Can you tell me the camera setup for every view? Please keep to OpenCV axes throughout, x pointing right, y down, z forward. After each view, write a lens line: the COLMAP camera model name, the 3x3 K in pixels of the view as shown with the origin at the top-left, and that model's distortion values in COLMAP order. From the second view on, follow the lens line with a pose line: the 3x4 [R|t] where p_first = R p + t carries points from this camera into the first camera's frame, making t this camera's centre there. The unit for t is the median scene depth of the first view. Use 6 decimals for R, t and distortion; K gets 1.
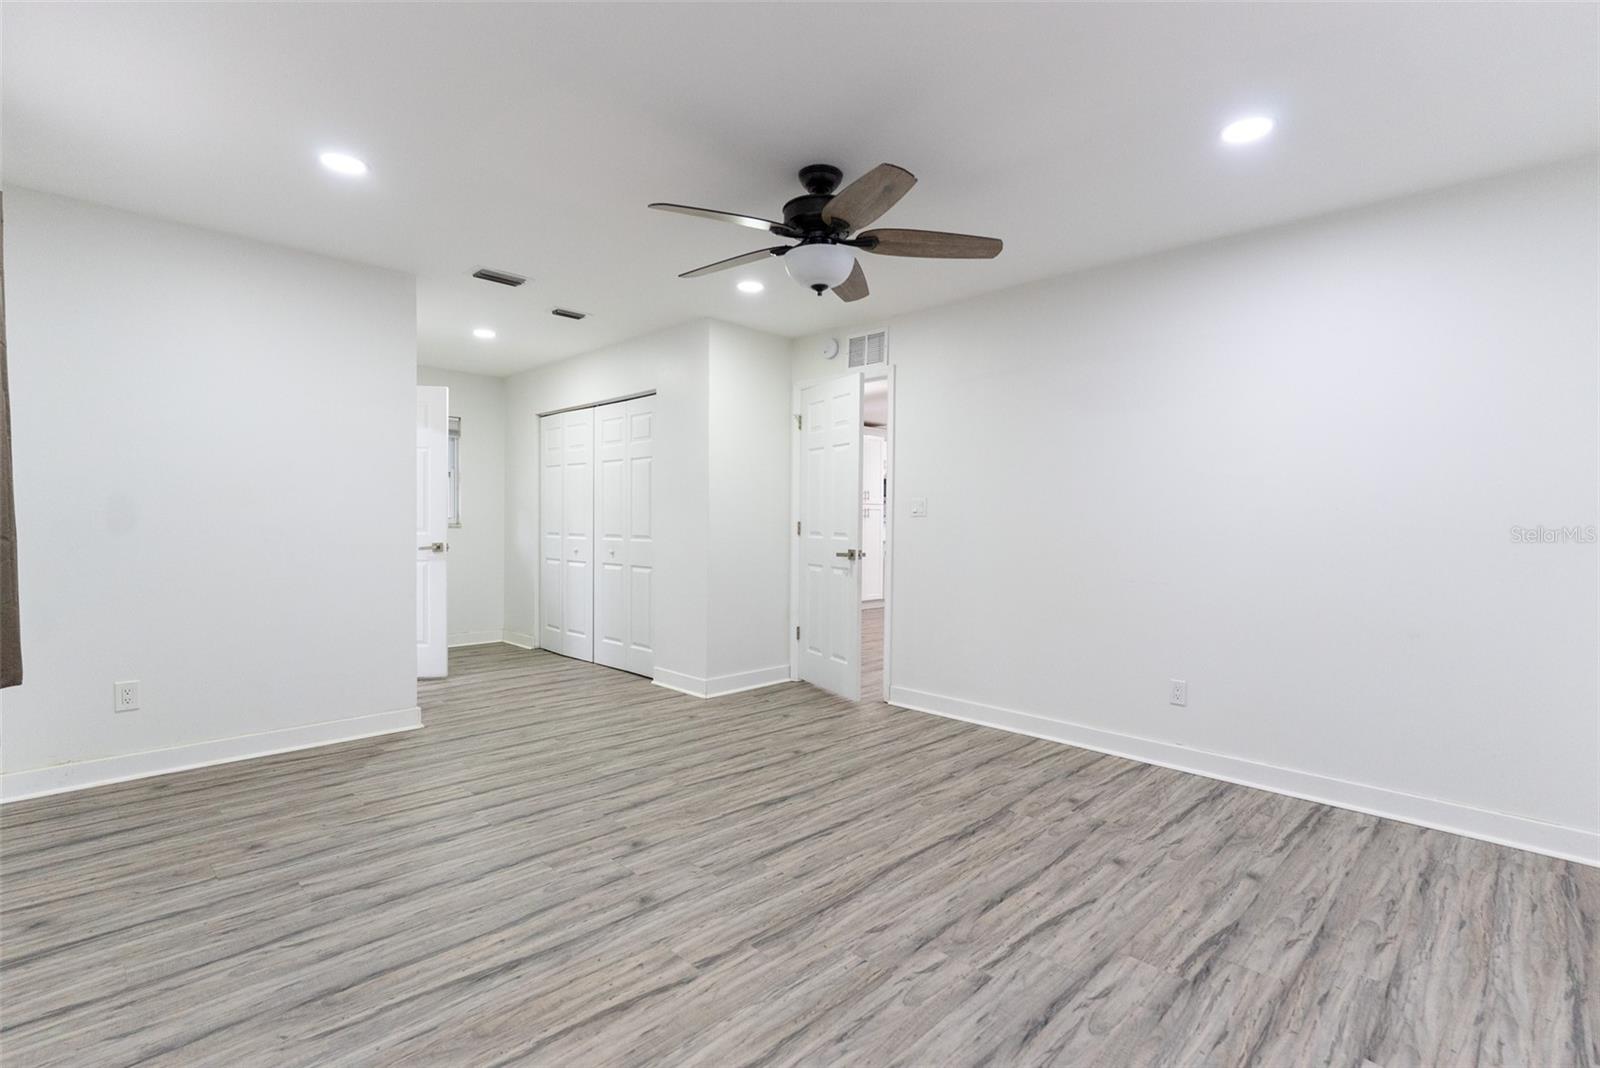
lens RADIAL K [[746.1, 0, 802.0], [0, 746.1, 535.9], [0, 0, 1]] dist [-0.000084, -0.000512]
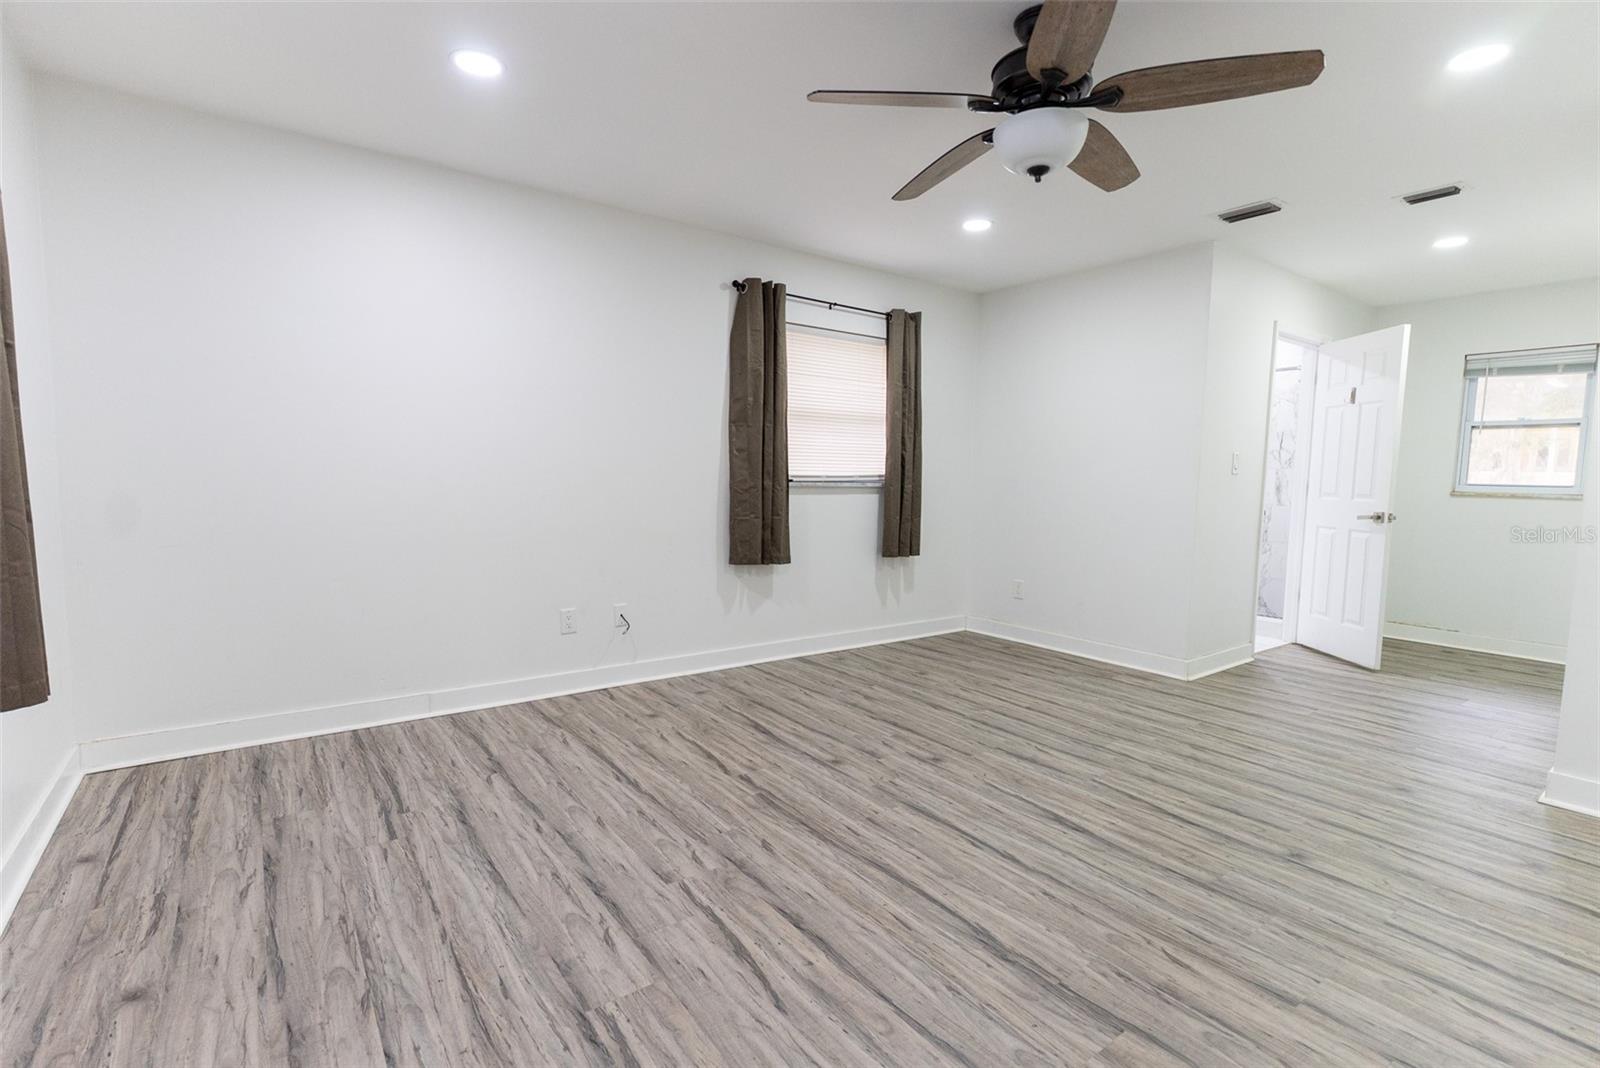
lens RADIAL K [[742.9, 0, 803.4], [0, 742.9, 539.6], [0, 0, 1]] dist [0.000109, -0.000688]
pose [[-0.153597, 0.074046, -0.985355, 0.904377], [-0.040099, 0.995900, 0.081089, -0.003662], [0.987320, 0.051967, -0.149998, 0.959294]]
